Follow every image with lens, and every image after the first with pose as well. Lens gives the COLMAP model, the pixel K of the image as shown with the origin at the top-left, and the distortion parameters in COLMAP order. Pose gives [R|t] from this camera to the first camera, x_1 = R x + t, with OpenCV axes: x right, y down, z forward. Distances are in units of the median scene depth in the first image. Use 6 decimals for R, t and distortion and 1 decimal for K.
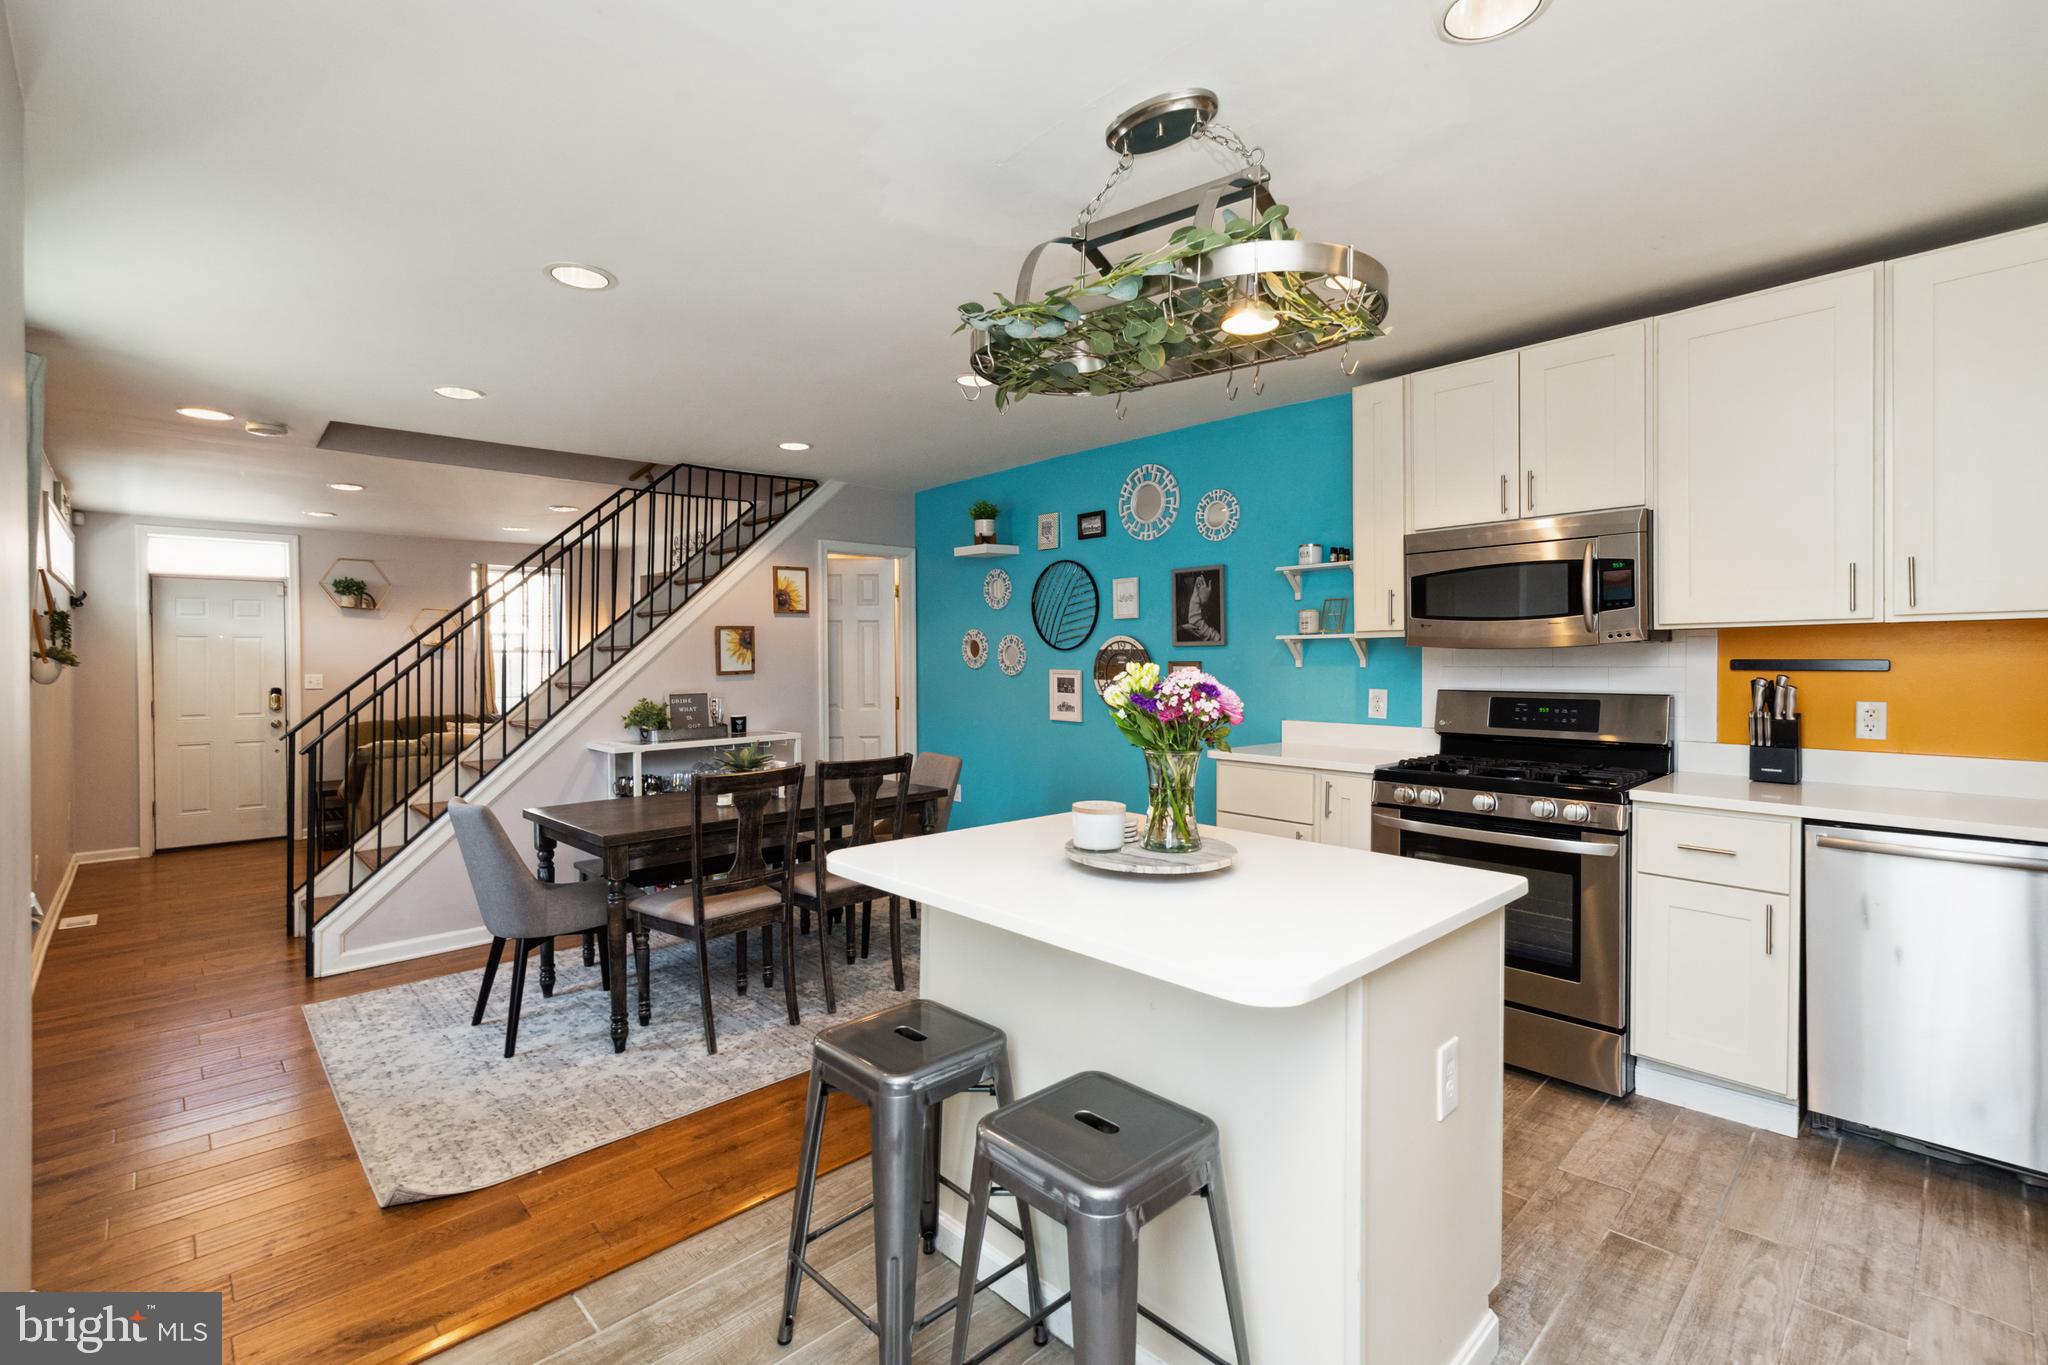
lens RADIAL K [[915.2, 0, 1020.5], [0, 915.2, 685.3], [0, 0, 1]] dist [0.004083, -0.000862]
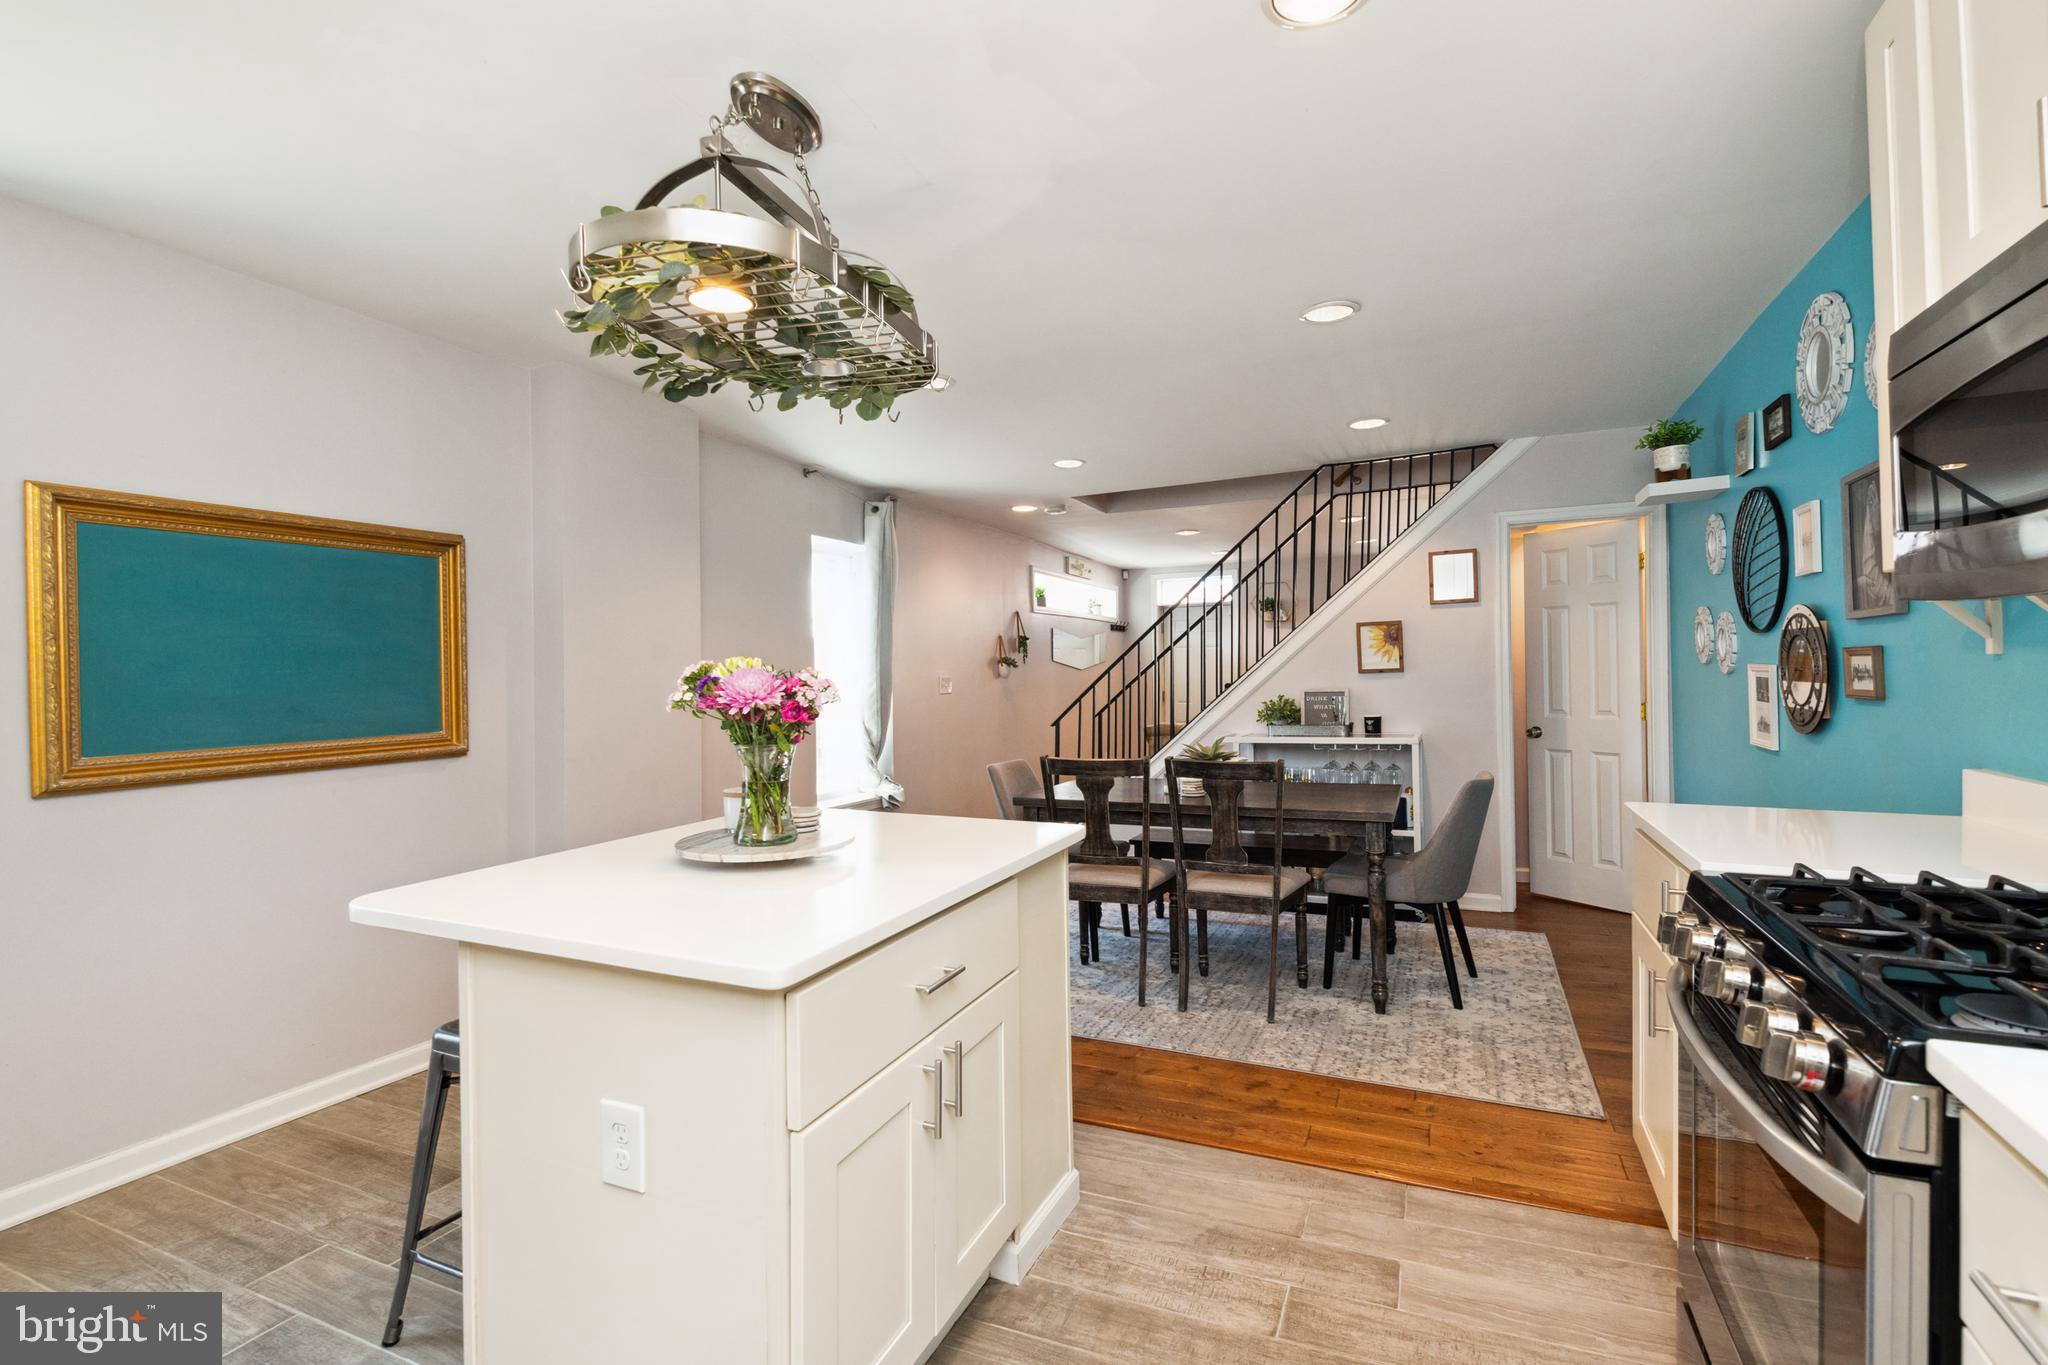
lens RADIAL K [[915.2, 0, 1017.2], [0, 915.2, 682.1], [0, 0, 1]] dist [0.004083, -0.000862]
pose [[0.366544, 0.008724, -0.930360, 0.443378], [-0.011820, 0.999919, 0.004720, -0.002125], [0.930326, 0.009267, 0.366617, 0.308908]]
